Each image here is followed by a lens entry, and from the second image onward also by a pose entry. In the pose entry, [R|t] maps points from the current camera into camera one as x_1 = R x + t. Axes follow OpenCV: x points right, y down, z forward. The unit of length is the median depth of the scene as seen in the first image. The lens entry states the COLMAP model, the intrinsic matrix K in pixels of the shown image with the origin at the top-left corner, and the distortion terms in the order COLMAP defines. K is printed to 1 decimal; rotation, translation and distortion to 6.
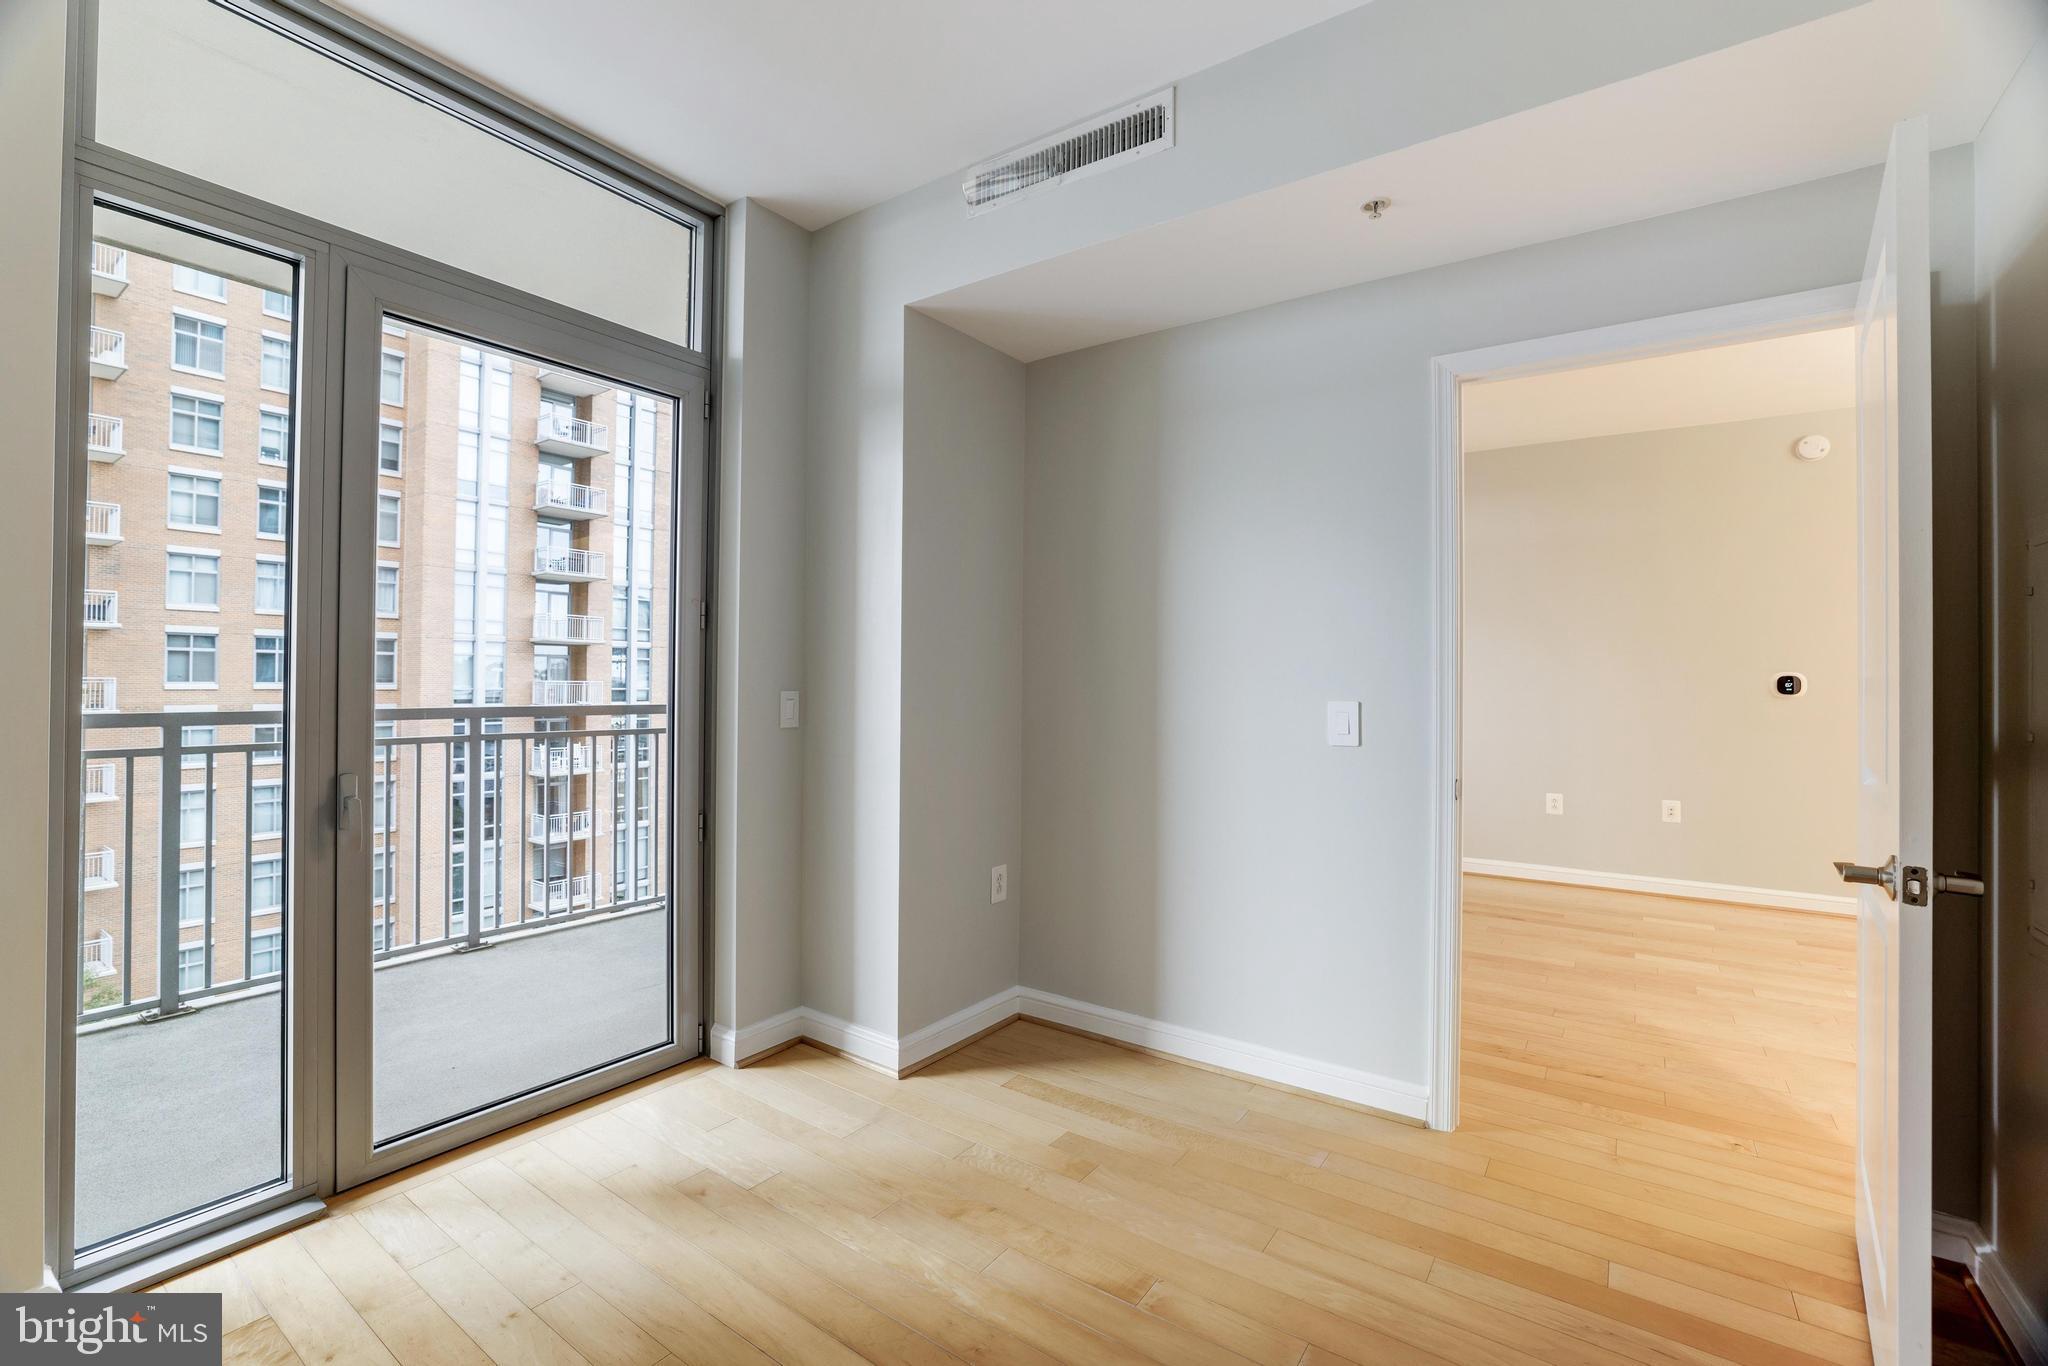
lens RADIAL K [[888.8, 0, 1041.1], [0, 888.8, 678.6], [0, 0, 1]] dist [-0.034786, 0.015181]
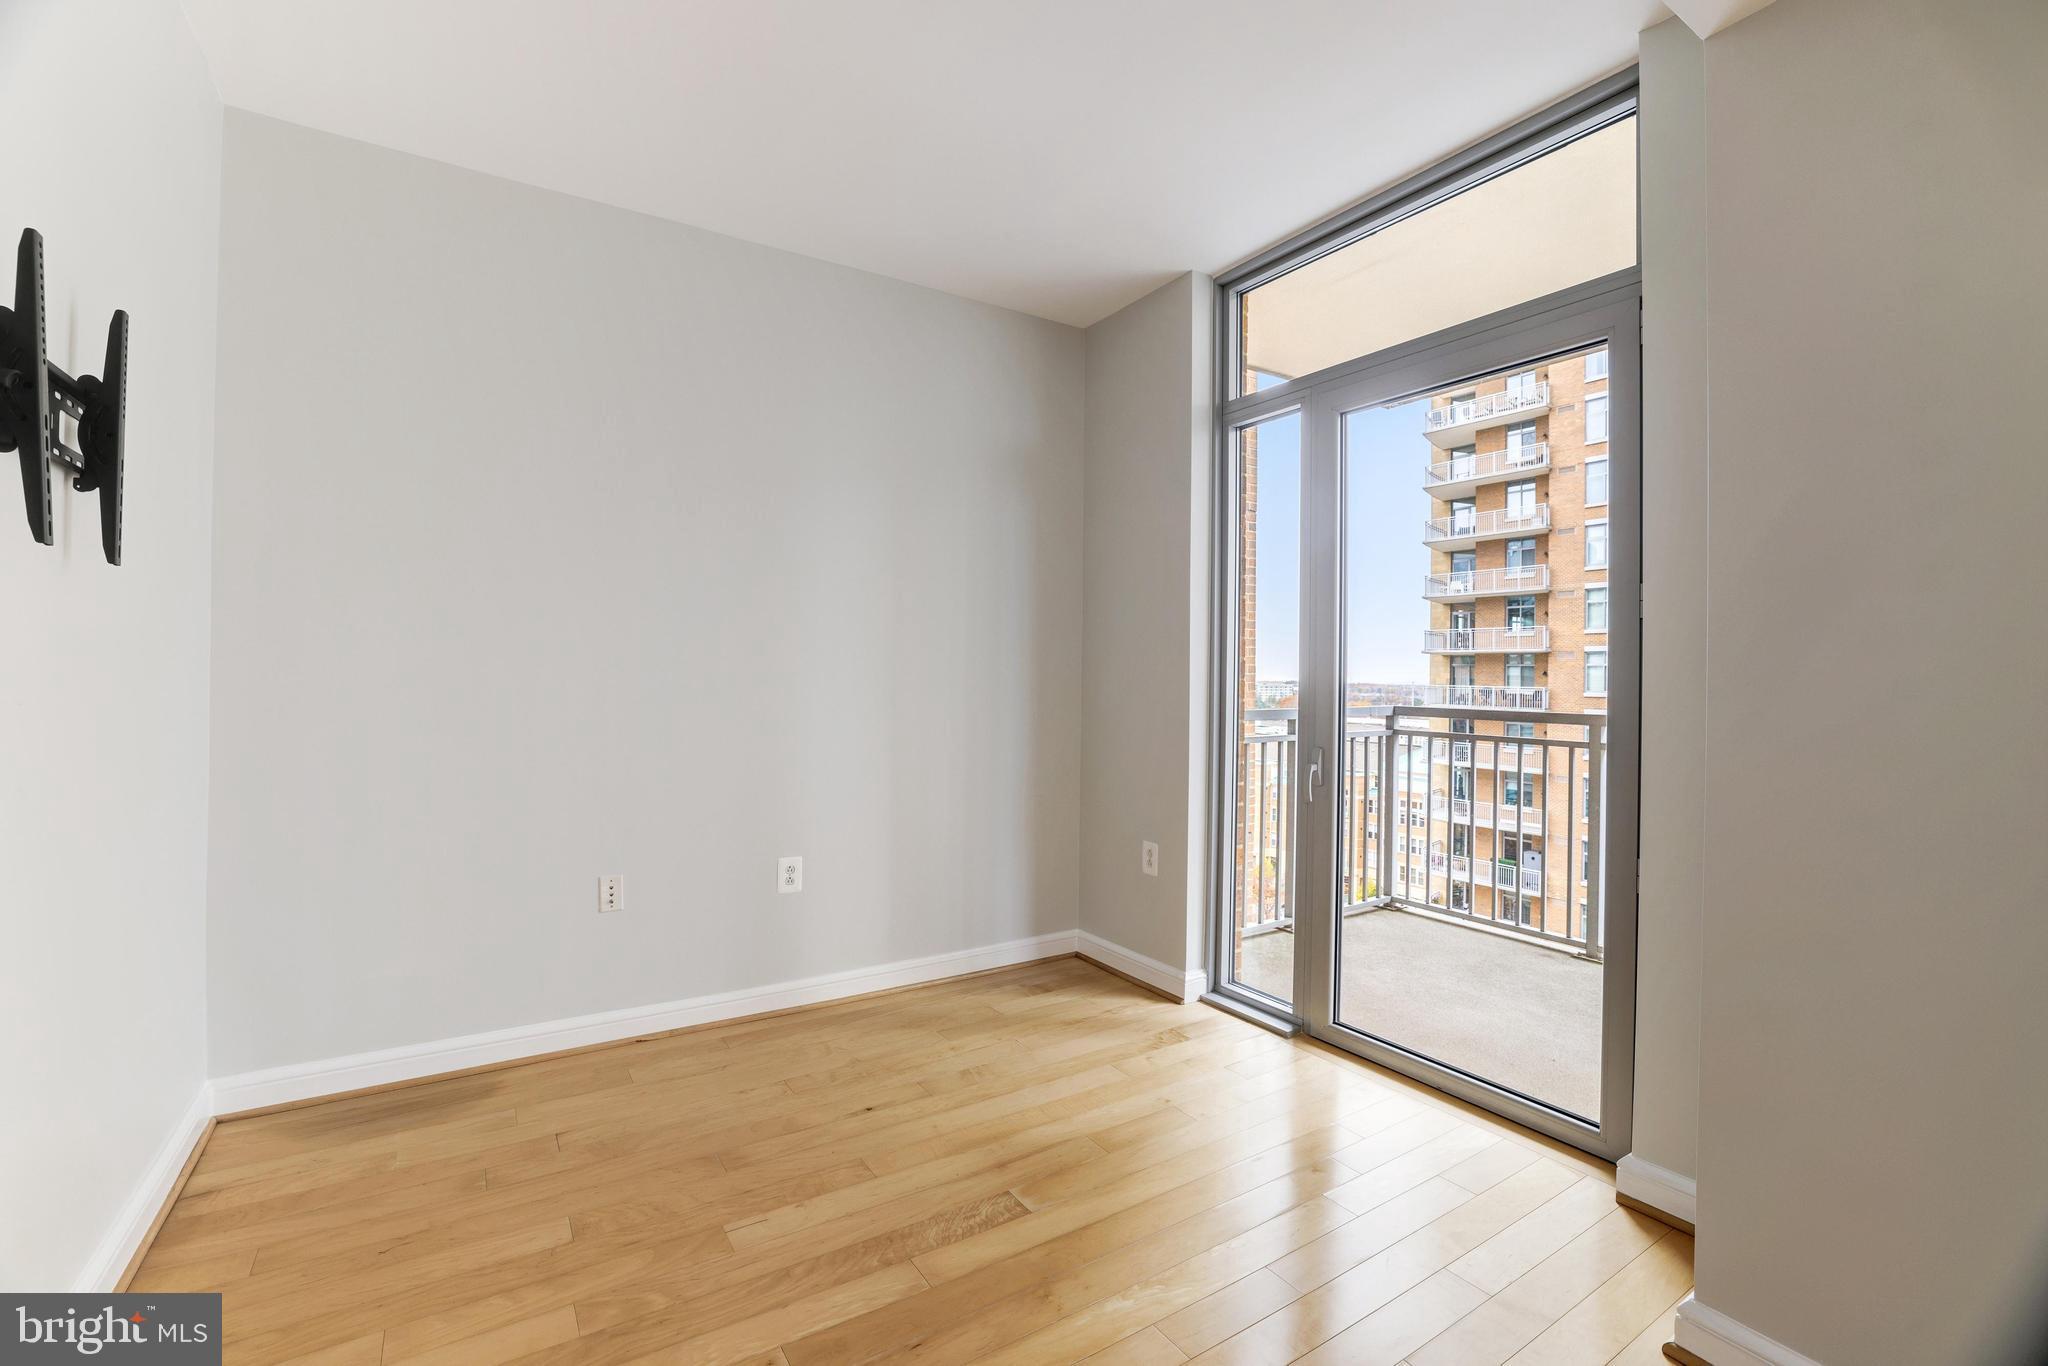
lens RADIAL K [[916.6, 0, 1003.9], [0, 916.6, 673.7], [0, 0, 1]] dist [0.005654, -0.000029]
pose [[-0.392678, -0.016231, -0.919533, 0.083750], [-0.014639, 0.999828, -0.011396, 0.001212], [0.919559, 0.008986, -0.392848, 0.116470]]
